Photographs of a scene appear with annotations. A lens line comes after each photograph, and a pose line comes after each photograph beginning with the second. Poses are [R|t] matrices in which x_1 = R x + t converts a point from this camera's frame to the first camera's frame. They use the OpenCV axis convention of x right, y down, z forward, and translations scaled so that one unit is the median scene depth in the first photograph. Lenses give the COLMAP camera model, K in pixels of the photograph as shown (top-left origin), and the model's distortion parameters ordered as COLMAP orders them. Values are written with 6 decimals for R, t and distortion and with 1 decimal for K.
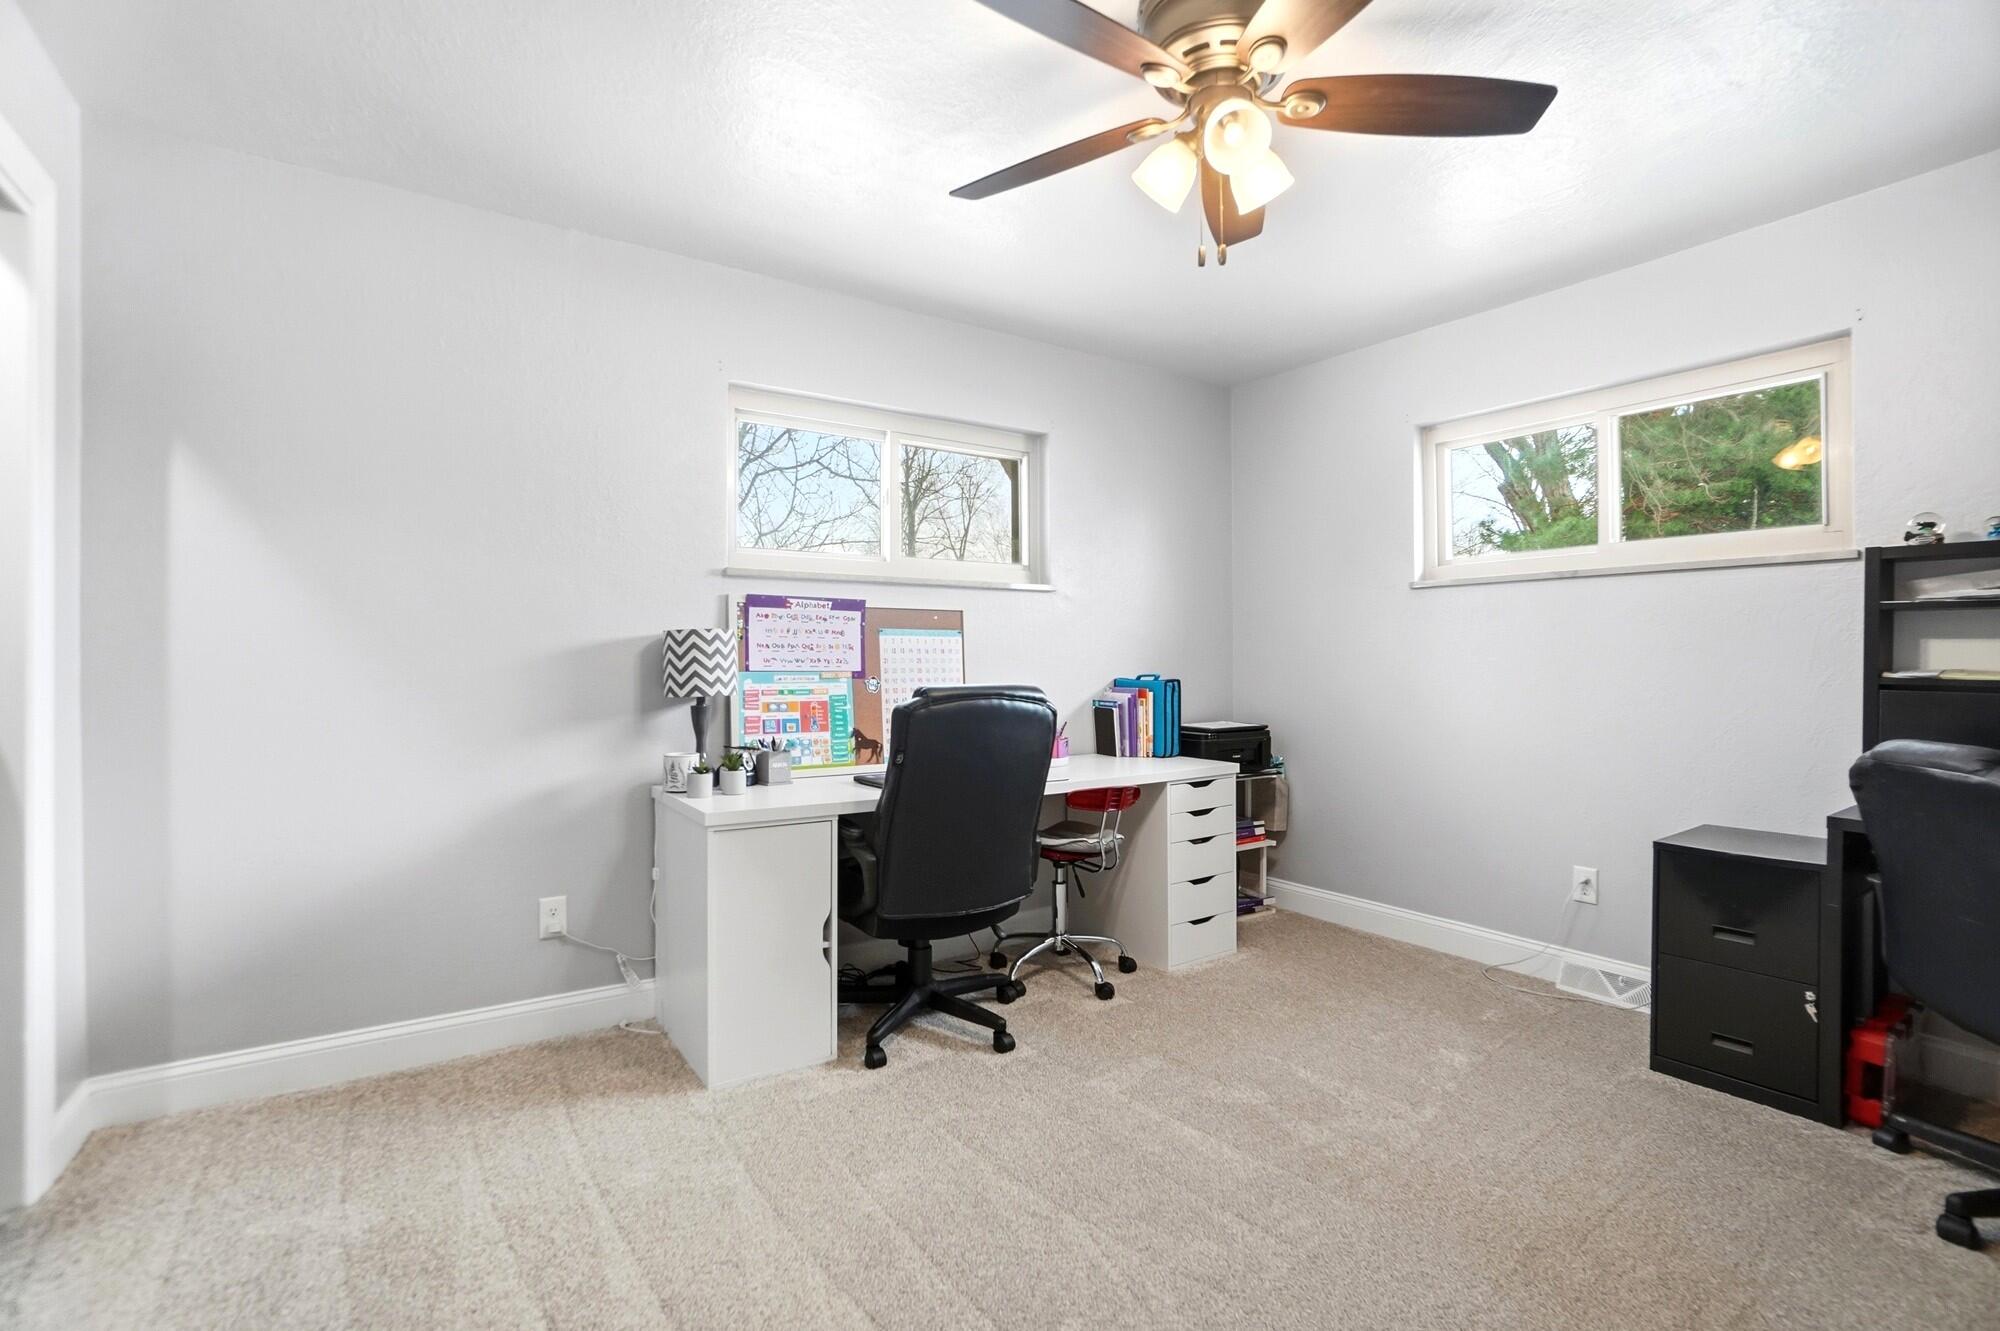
lens RADIAL K [[892.2, 0, 947.8], [0, 892.2, 659.6], [0, 0, 1]] dist [-0.055548, 0.018563]
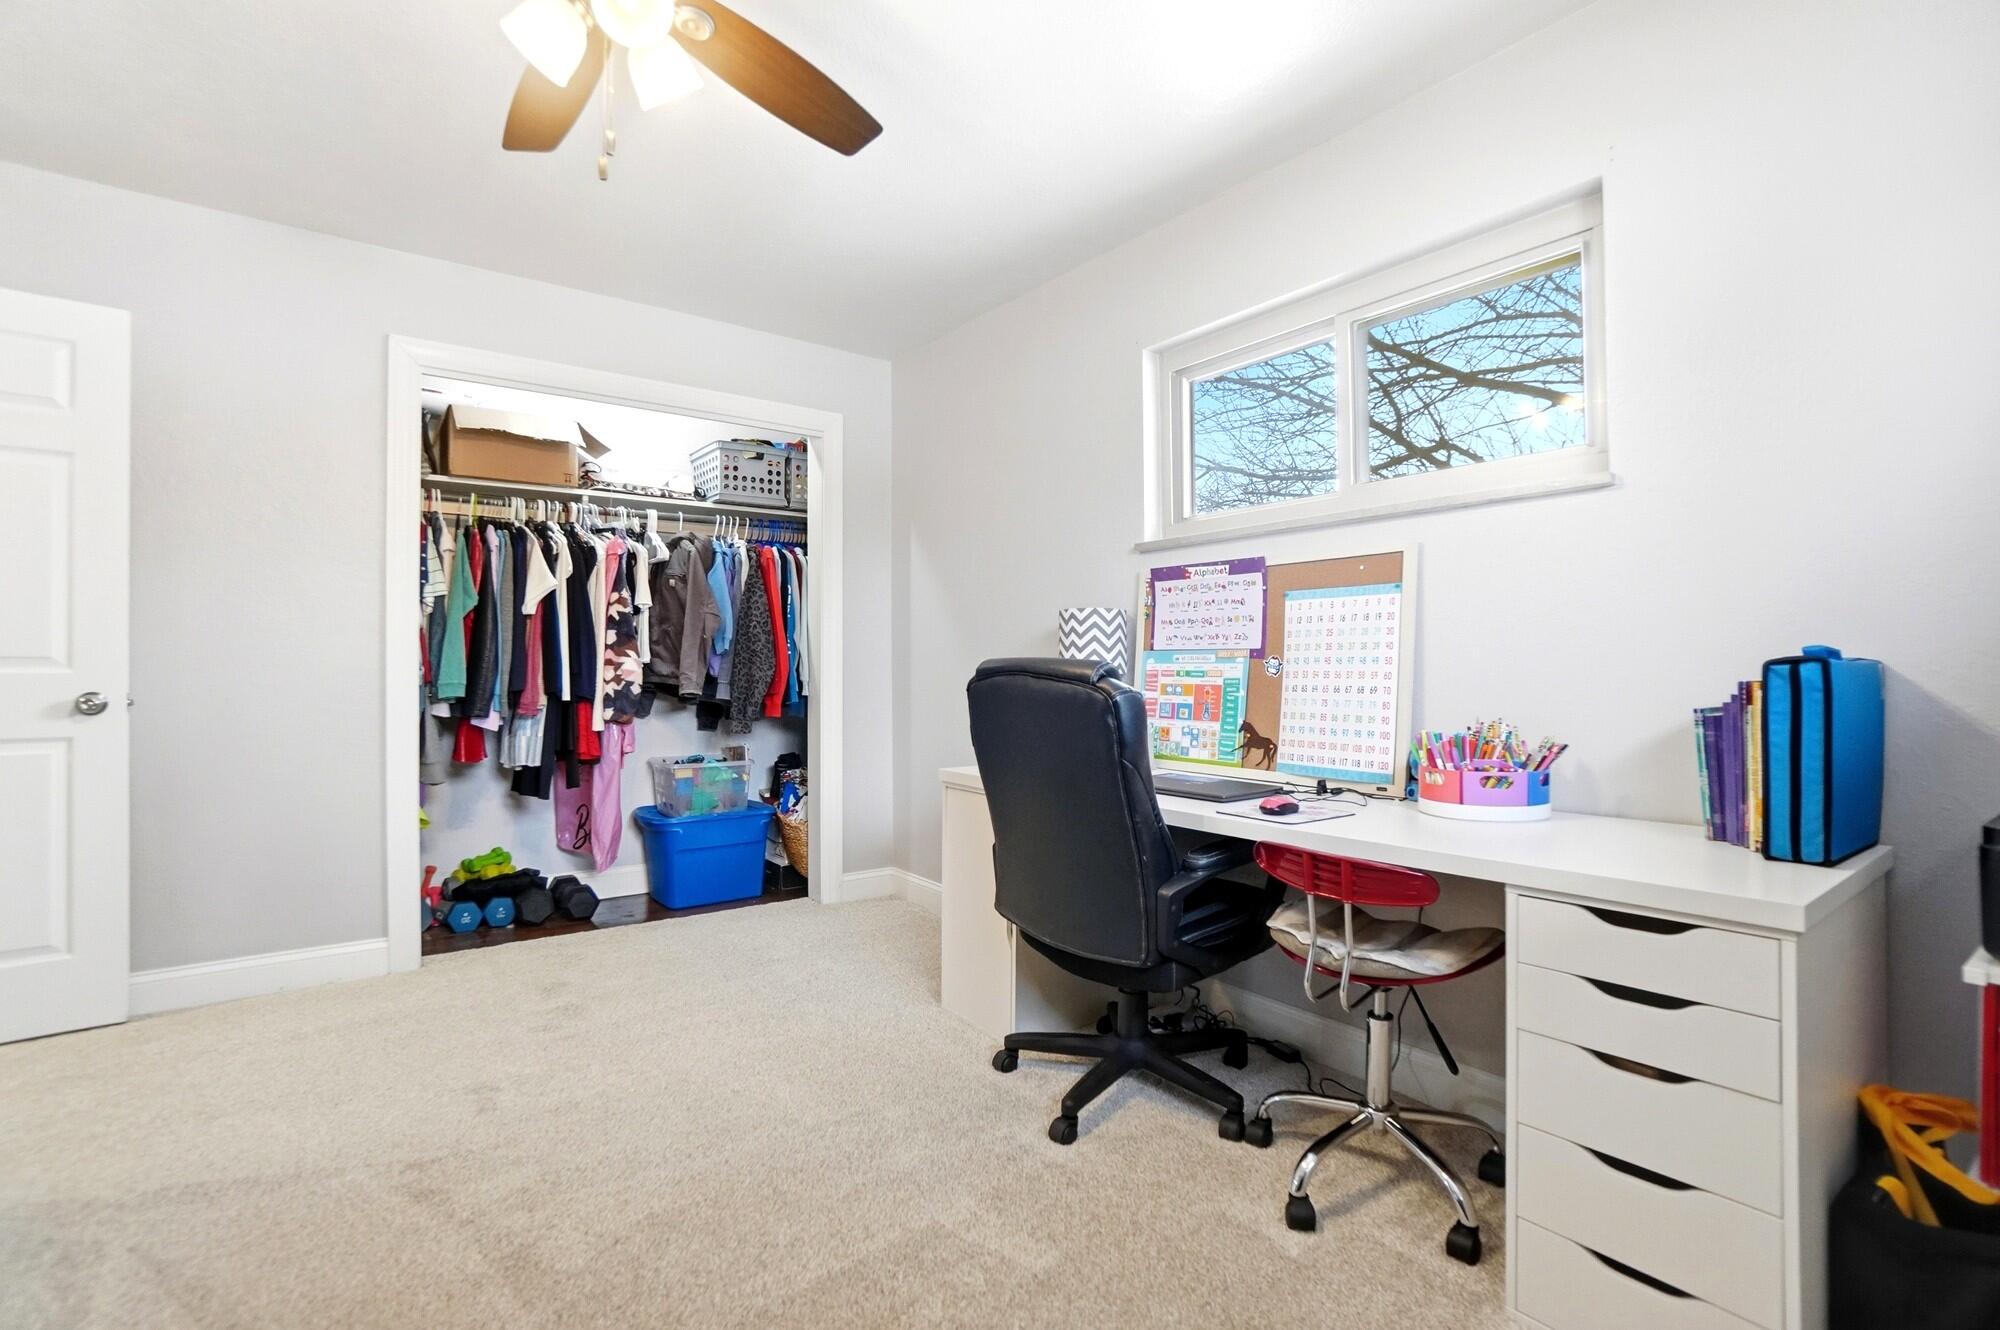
lens RADIAL K [[892.2, 0, 993.4], [0, 892.2, 662.7], [0, 0, 1]] dist [-0.055548, 0.018563]
pose [[0.083890, -0.004139, -0.996466, 0.668932], [0.005189, 0.999980, -0.003717, 0.027392], [0.996462, -0.004859, 0.083910, 0.718159]]
